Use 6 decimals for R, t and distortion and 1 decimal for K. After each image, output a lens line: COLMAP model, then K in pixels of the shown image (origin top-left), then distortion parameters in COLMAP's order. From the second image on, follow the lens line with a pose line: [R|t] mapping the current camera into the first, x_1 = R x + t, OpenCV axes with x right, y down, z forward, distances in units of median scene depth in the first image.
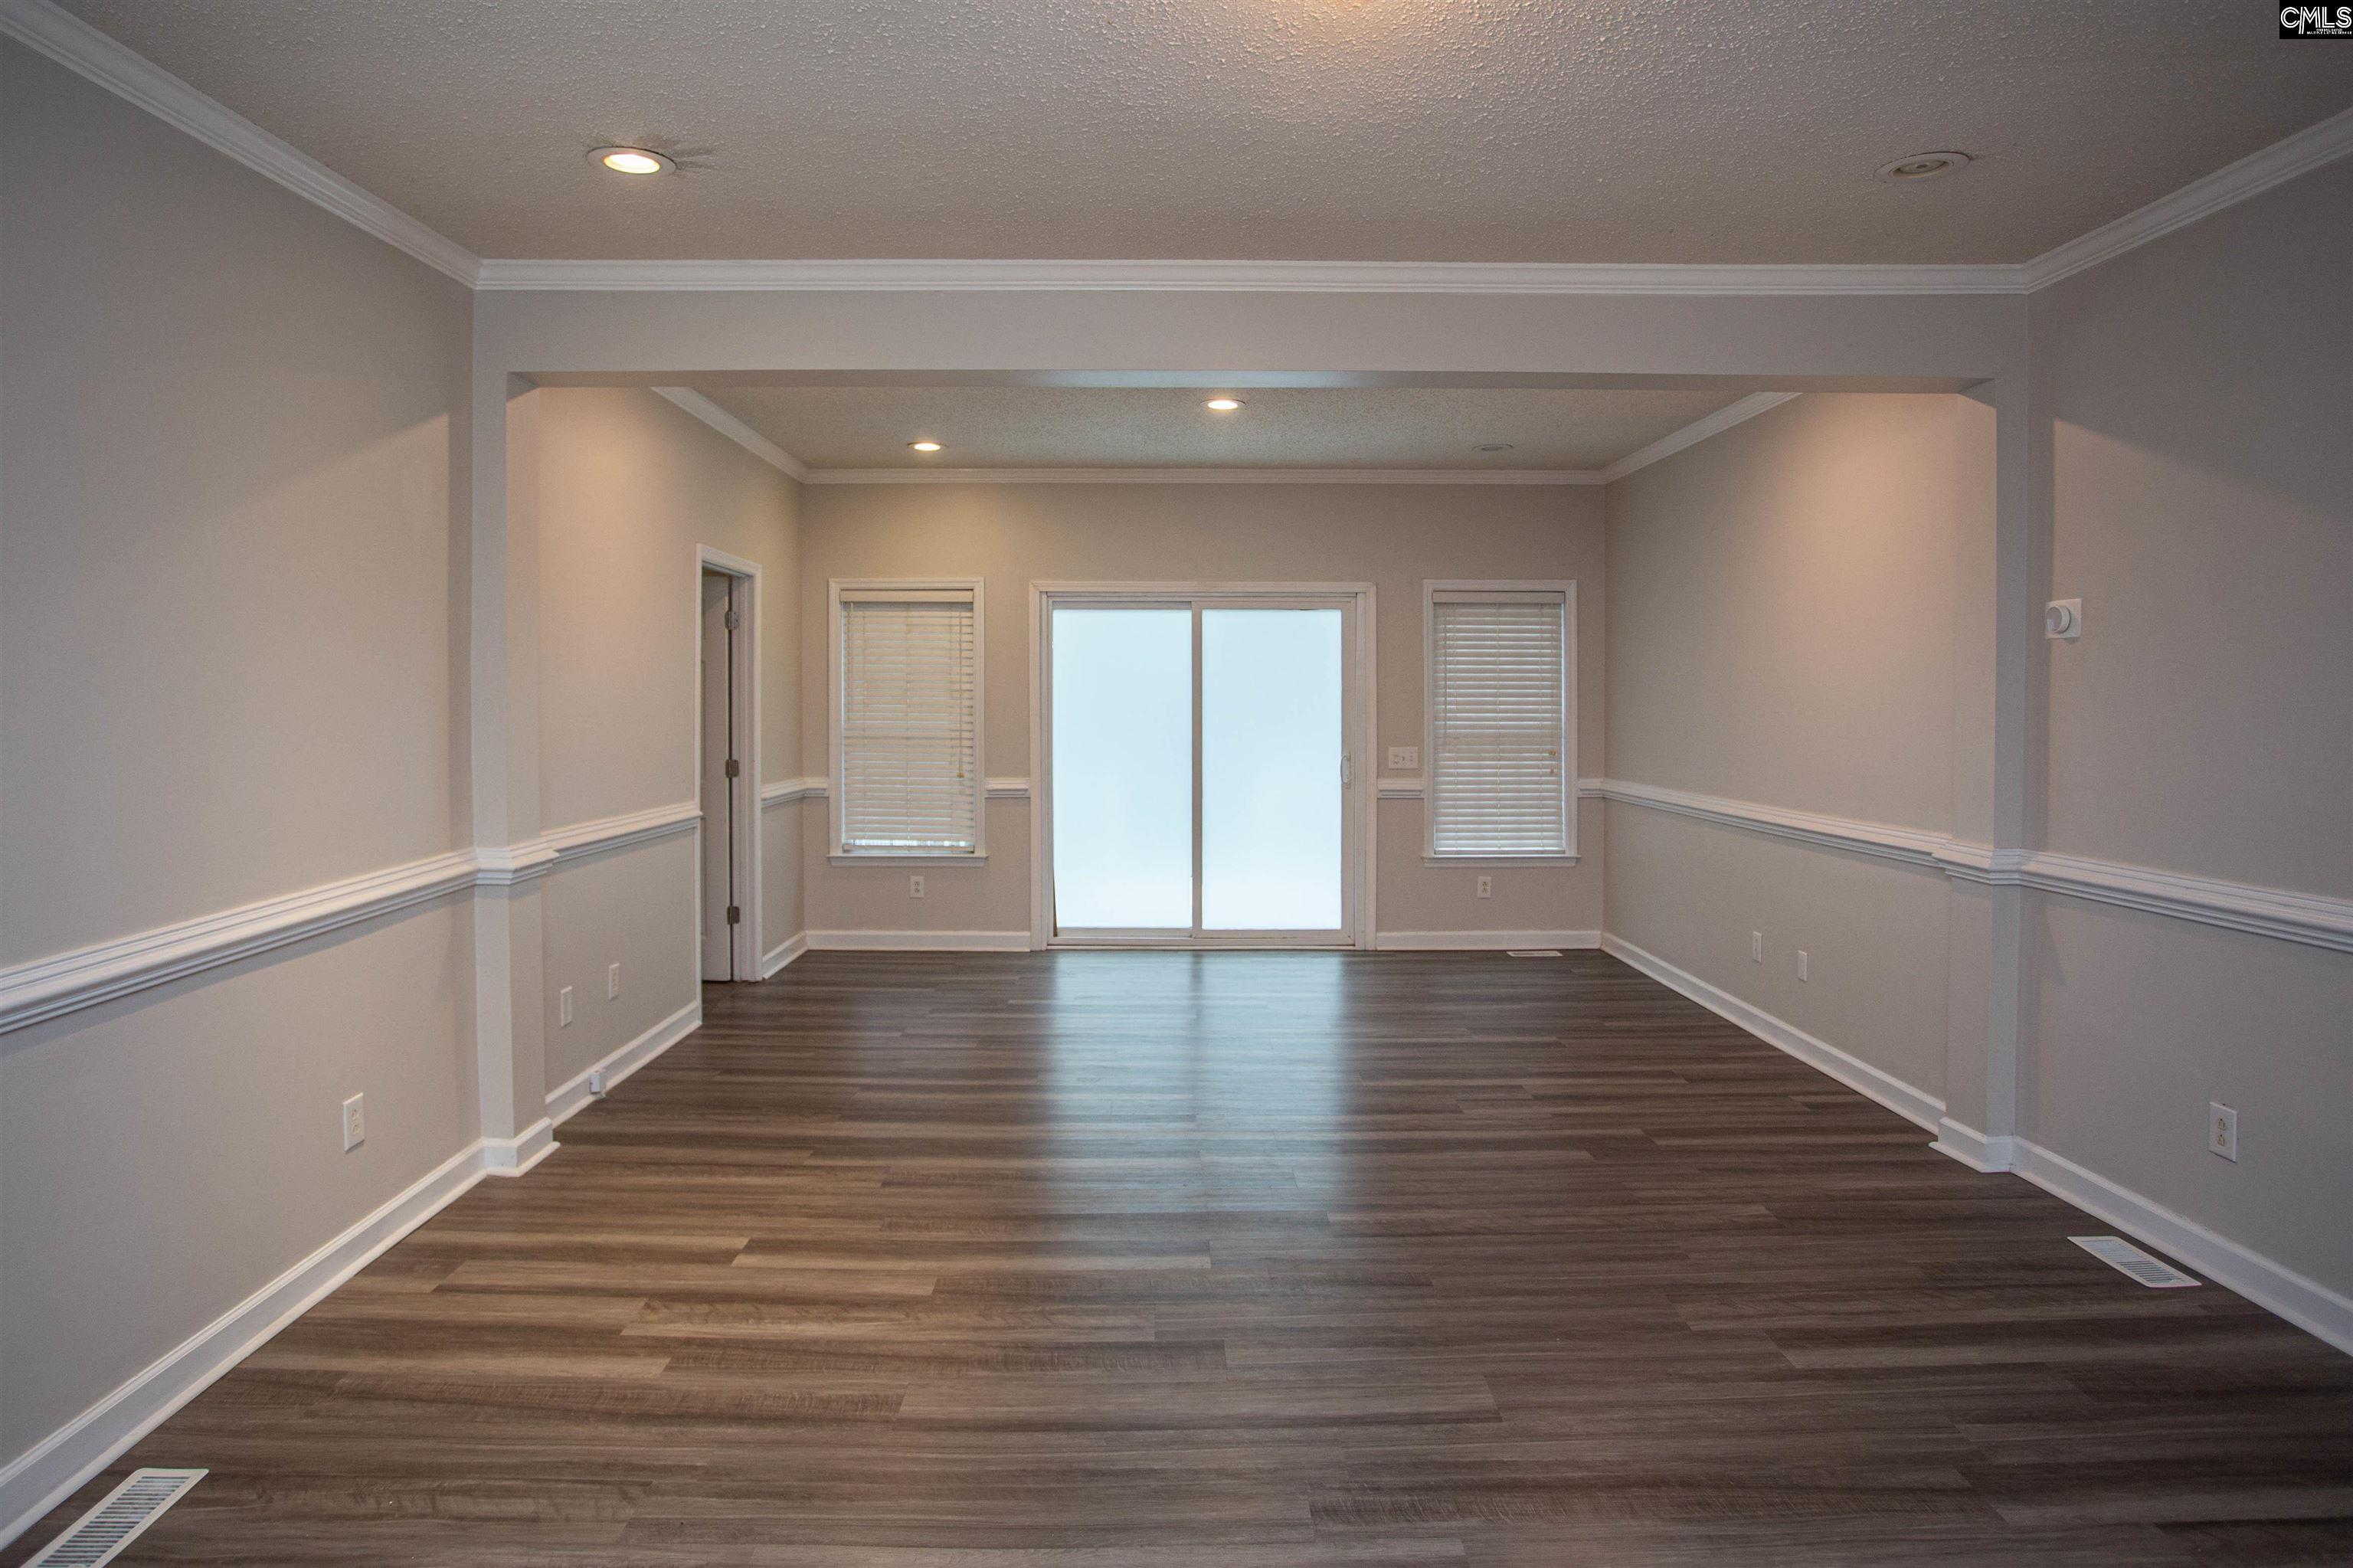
lens RADIAL K [[1374.6, 0, 1182.8], [0, 1374.6, 678.1], [0, 0, 1]] dist [-0.072283, 0.025734]
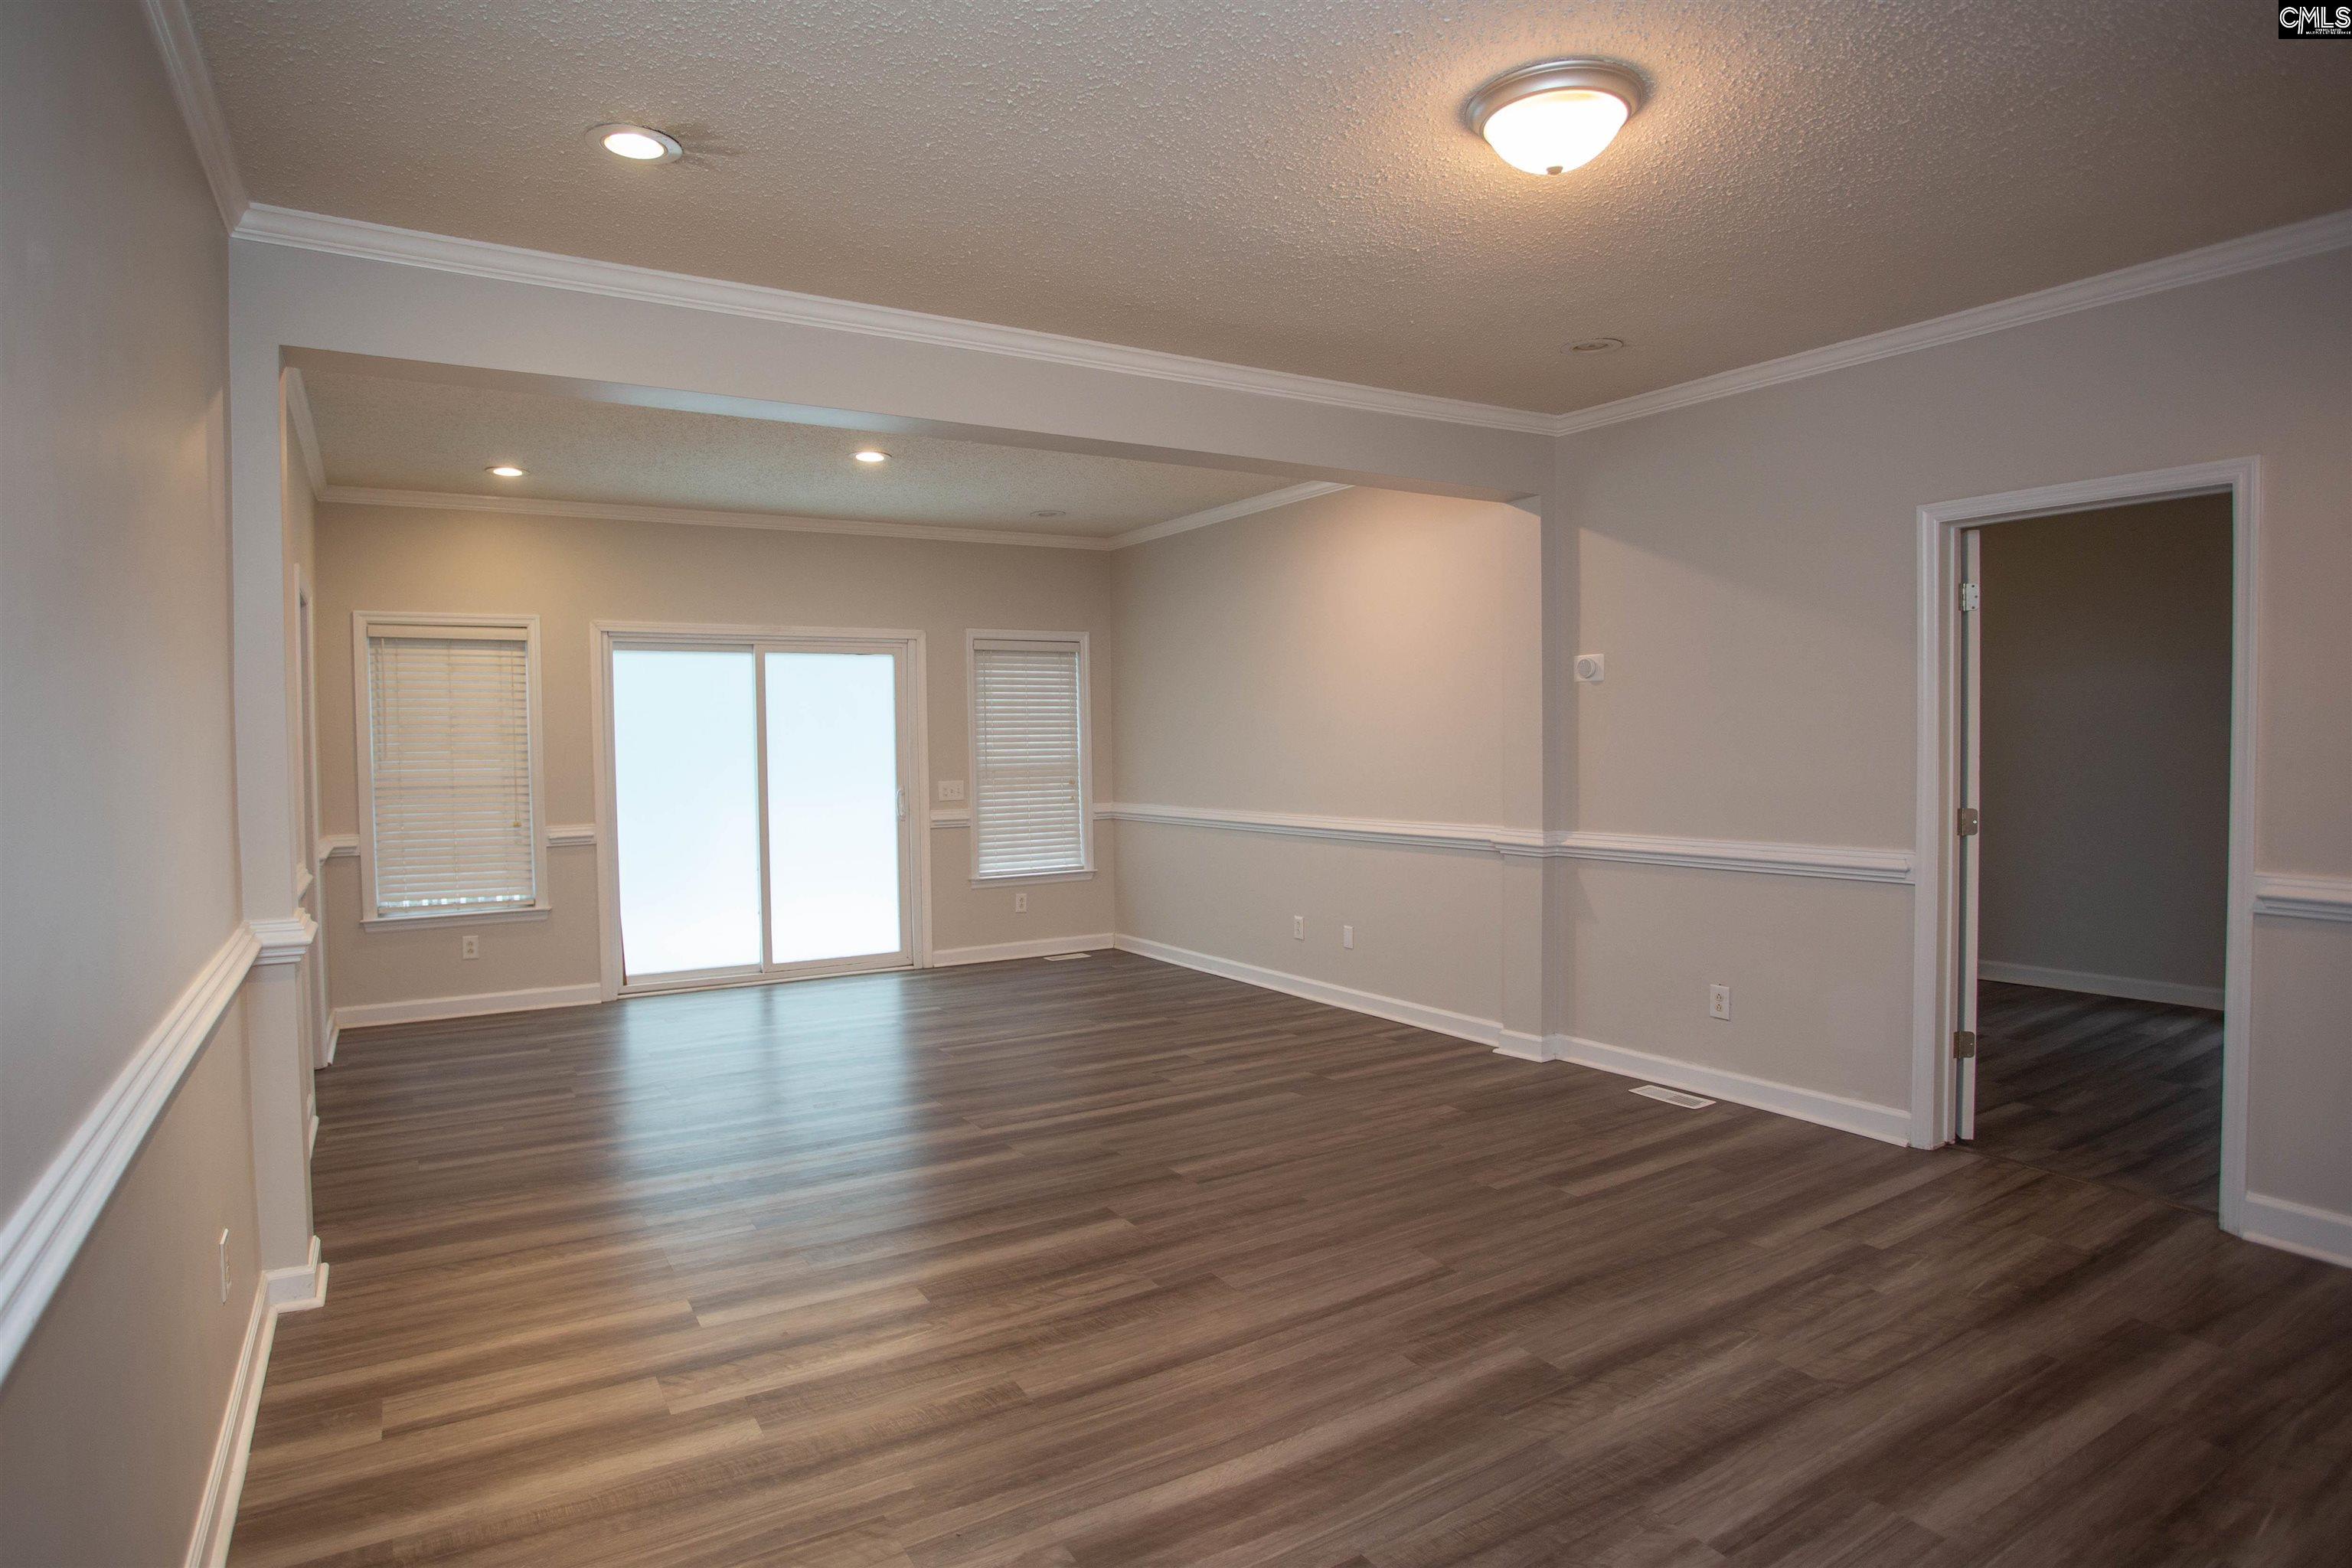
lens RADIAL K [[1284.5, 0, 1161.5], [0, 1284.5, 741.8], [0, 0, 1]] dist [-0.079407, 0.031889]
pose [[0.857067, -0.015784, 0.514963, -0.418319], [0.009596, 0.999846, 0.014676, 0.010456], [-0.515115, -0.007637, 0.857087, 0.063820]]
